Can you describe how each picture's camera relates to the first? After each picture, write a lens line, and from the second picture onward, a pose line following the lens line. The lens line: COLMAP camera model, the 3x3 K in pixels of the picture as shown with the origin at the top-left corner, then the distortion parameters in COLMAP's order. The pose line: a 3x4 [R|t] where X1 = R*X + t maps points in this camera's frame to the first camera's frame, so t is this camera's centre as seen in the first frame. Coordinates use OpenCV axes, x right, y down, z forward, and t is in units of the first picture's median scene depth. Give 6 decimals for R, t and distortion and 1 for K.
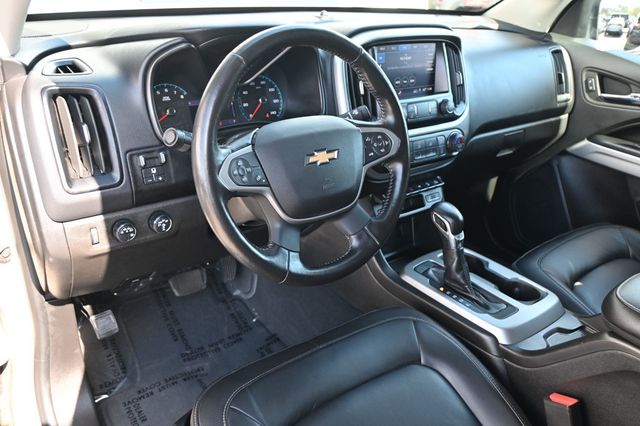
lens RADIAL K [[512.0, 0, 320.0], [0, 512.0, 213.0], [0, 0, 1]] dist [-0.013623, -0.000851]
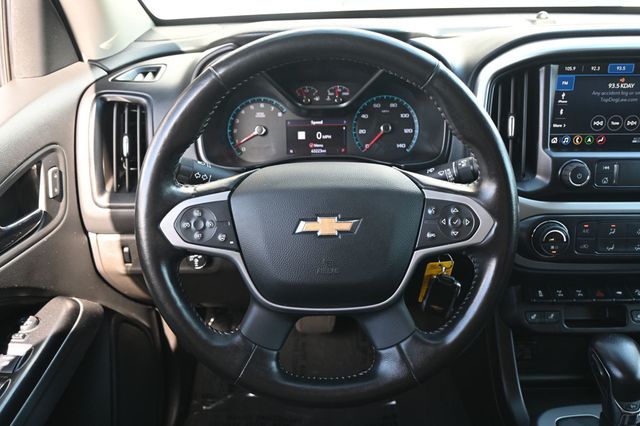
lens RADIAL K [[512.0, 0, 320.0], [0, 512.0, 213.0], [0, 0, 1]] dist [-0.013623, -0.000851]
pose [[0.798073, 0.203120, -0.567294, 0.267514], [-0.212723, 0.975826, 0.050136, -0.113499], [0.563764, 0.080664, 0.821988, 0.324716]]
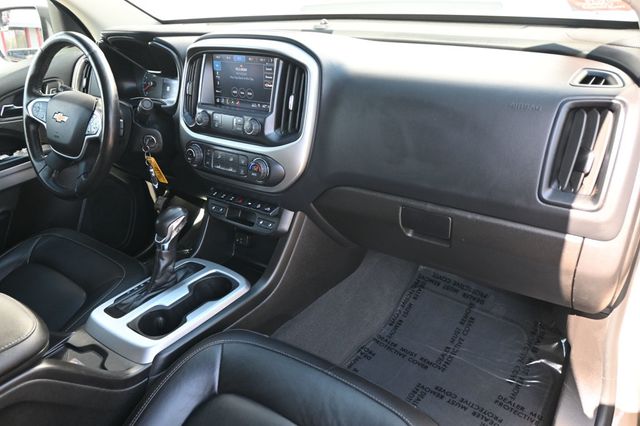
lens RADIAL K [[465.8, 0, 320.7], [0, 465.8, 201.9], [0, 0, 1]] dist [-0.005696, -0.000475]
pose [[0.290269, 0.358410, -0.887291, 1.152931], [-0.338745, 0.905660, 0.255013, -0.368299], [0.894984, 0.226543, 0.384295, 0.887657]]
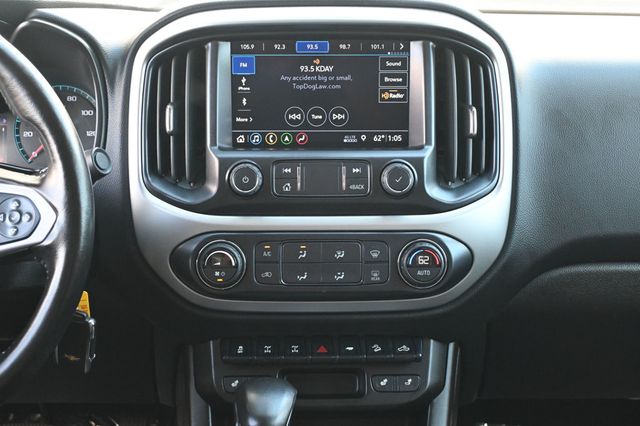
lens RADIAL K [[1001.1, 0, 320.0], [0, 1001.1, 213.0], [0, 0, 1]] dist [-0.020601, 0.003719]
pose [[0.813160, 0.123367, -0.568816, 0.746918], [-0.214907, 0.971861, -0.096442, -0.087383], [0.540912, 0.200665, 0.816791, 0.282035]]
